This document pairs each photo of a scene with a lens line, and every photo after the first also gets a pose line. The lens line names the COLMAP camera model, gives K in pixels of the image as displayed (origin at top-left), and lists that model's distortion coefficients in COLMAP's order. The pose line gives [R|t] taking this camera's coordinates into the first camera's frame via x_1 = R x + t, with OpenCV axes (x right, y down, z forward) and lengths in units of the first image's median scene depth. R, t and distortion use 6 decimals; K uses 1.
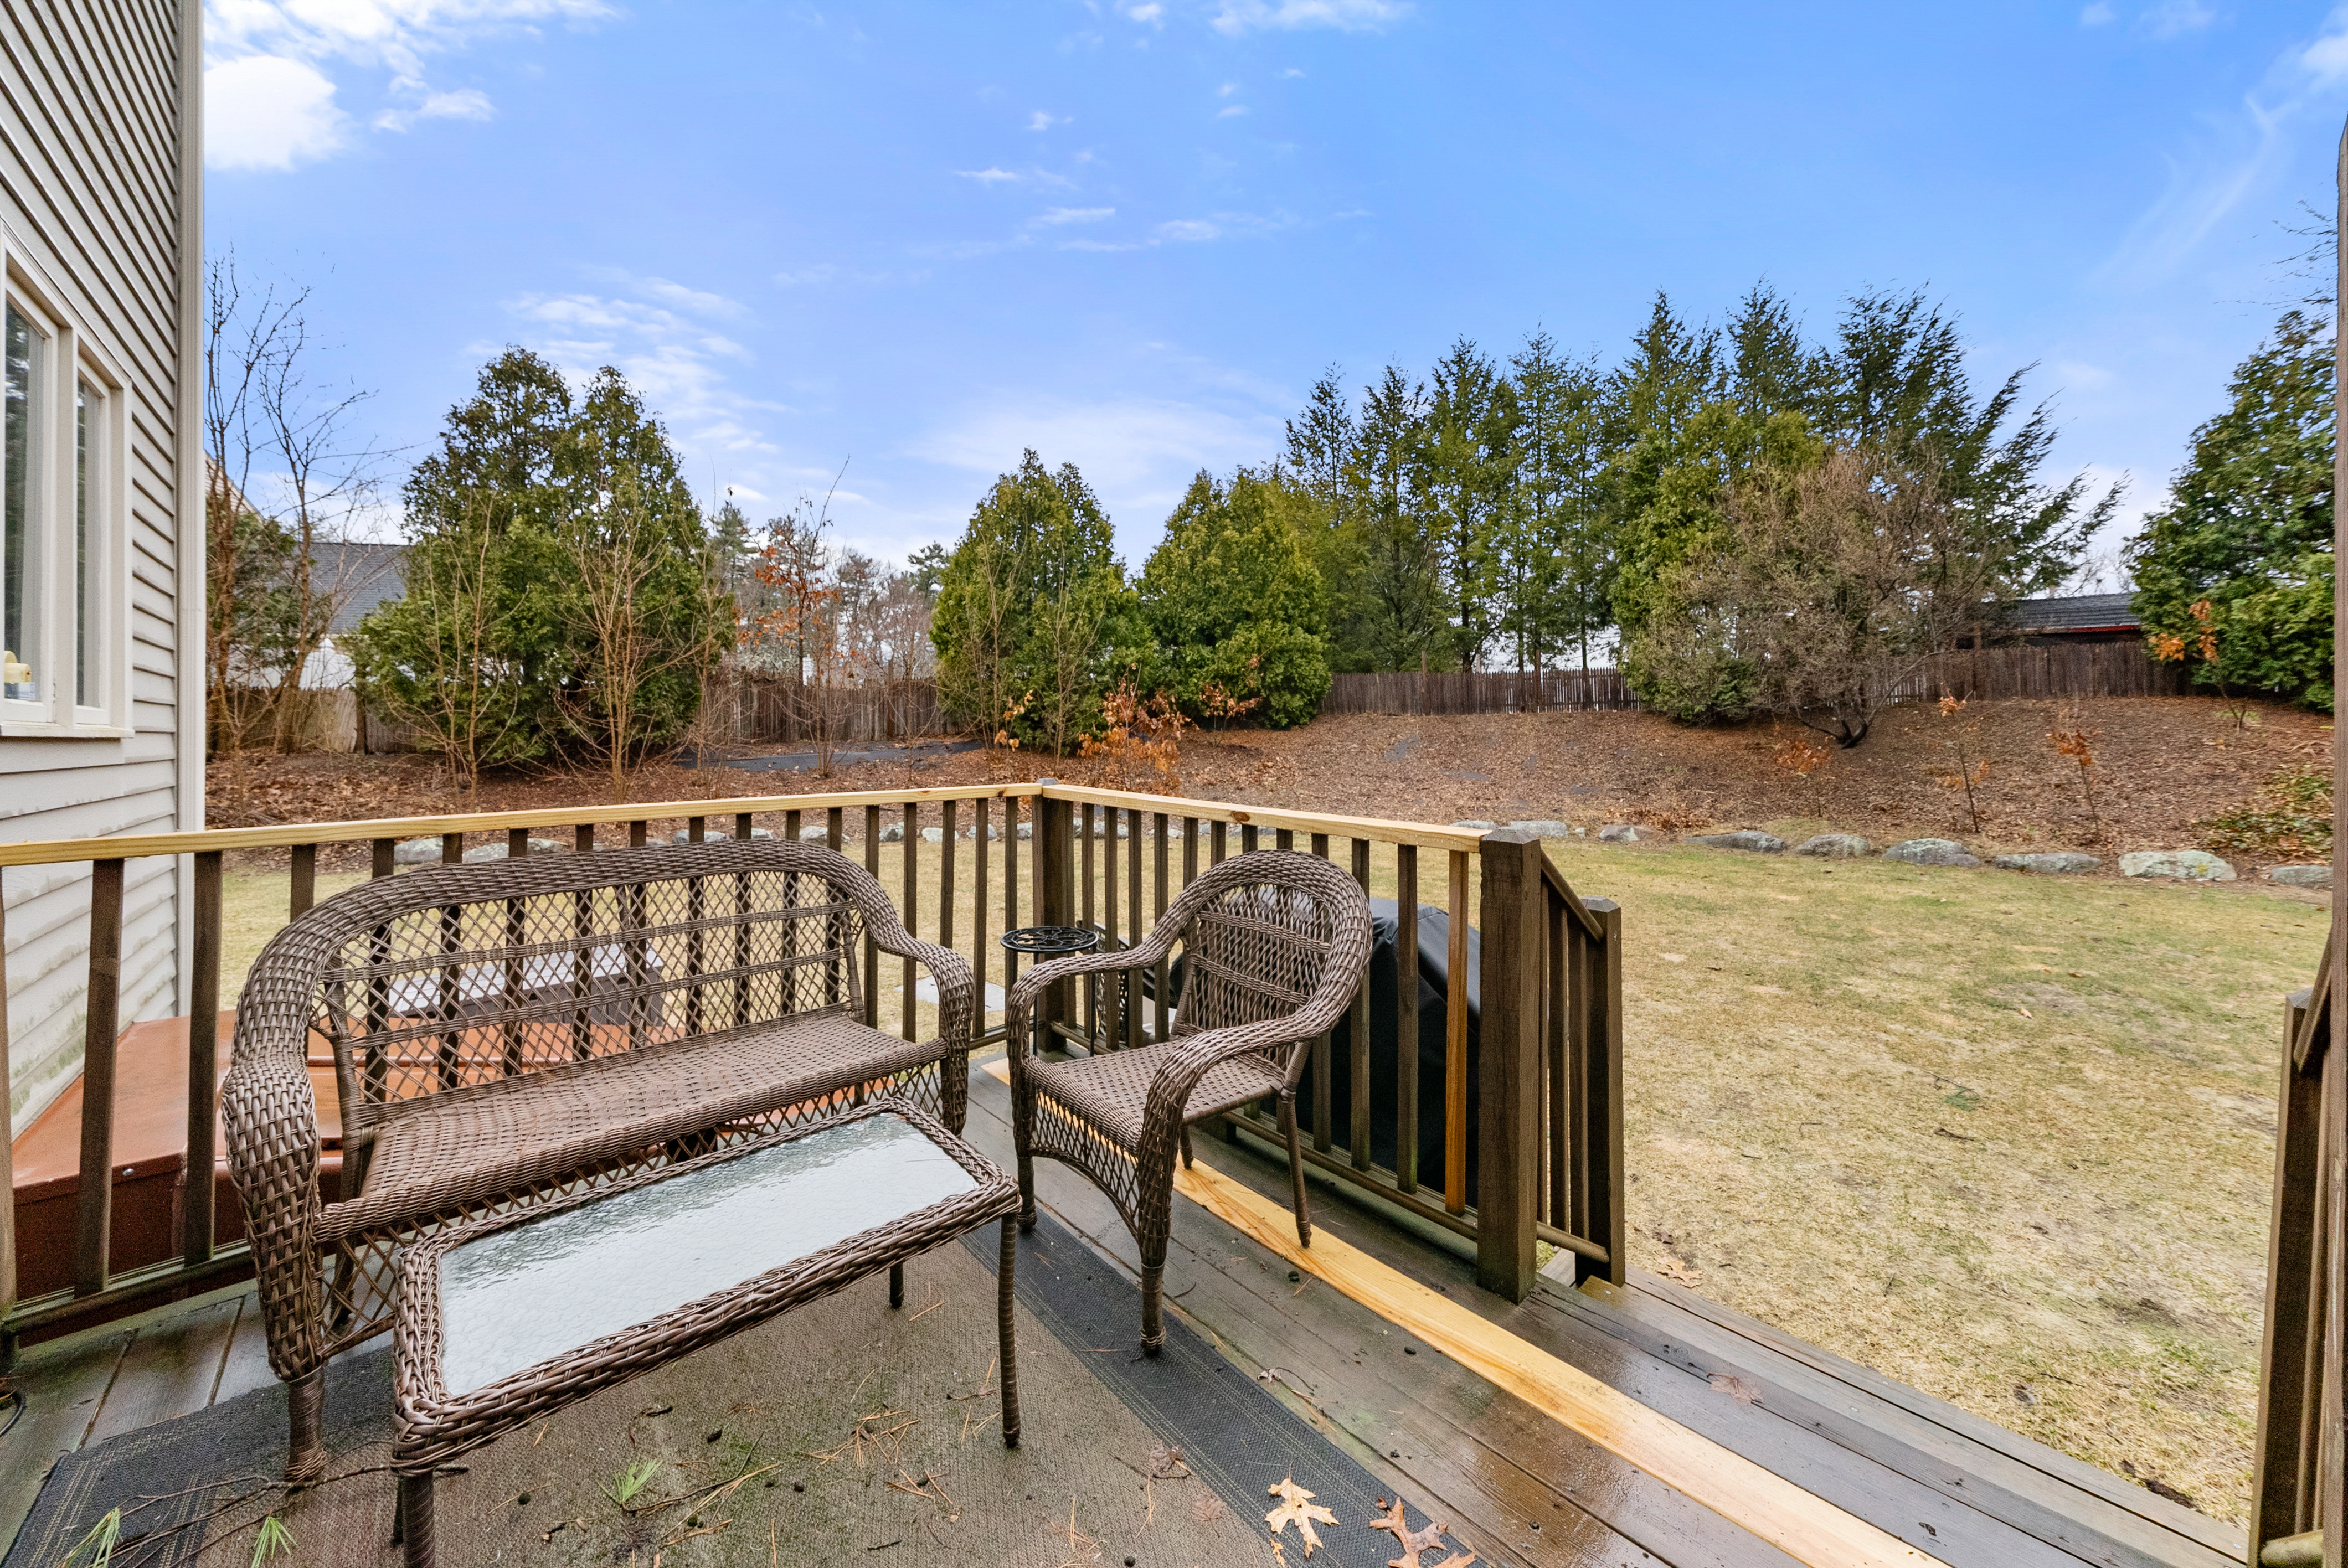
lens RADIAL K [[823.0, 0, 1176.7], [0, 823.0, 760.1], [0, 0, 1]] dist [-0.001369, -0.000045]
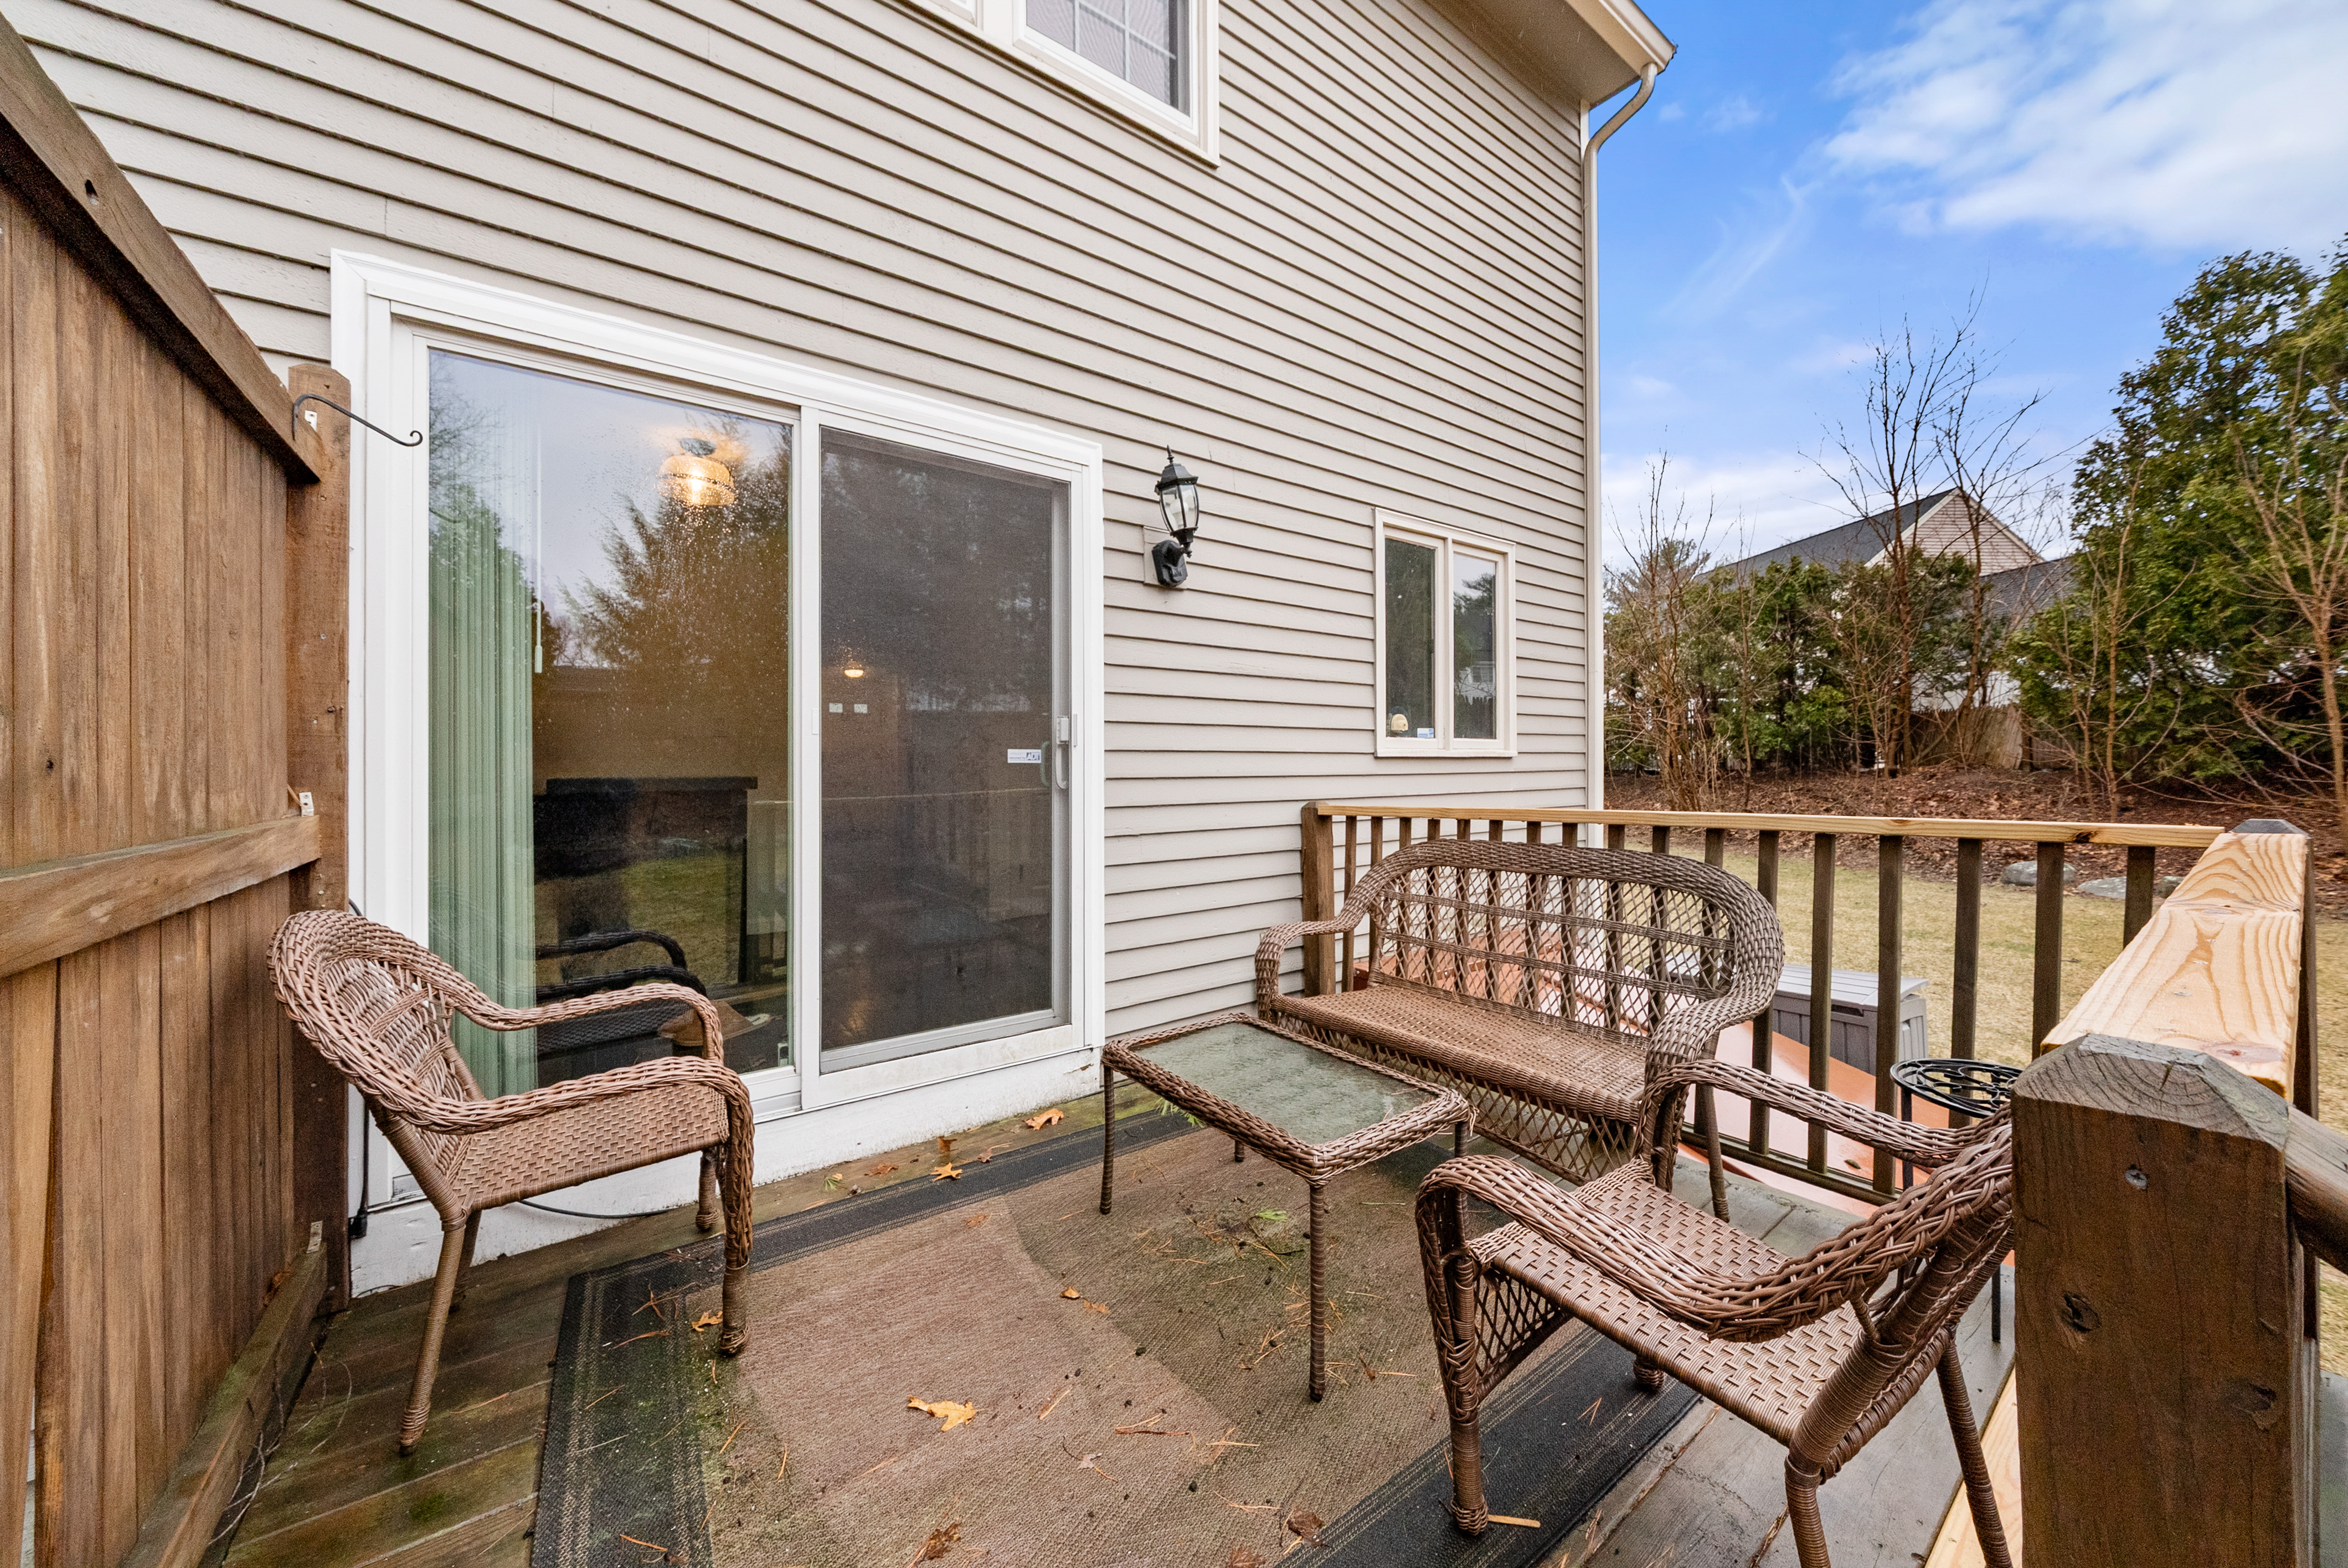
lens RADIAL K [[823.0, 0, 1176.7], [0, 823.0, 760.1], [0, 0, 1]] dist [-0.001369, -0.000045]
pose [[-0.116705, -0.005286, -0.993153, 0.110770], [-0.015799, 0.999869, -0.003465, -0.001041], [0.993041, 0.015287, -0.116774, 0.113101]]
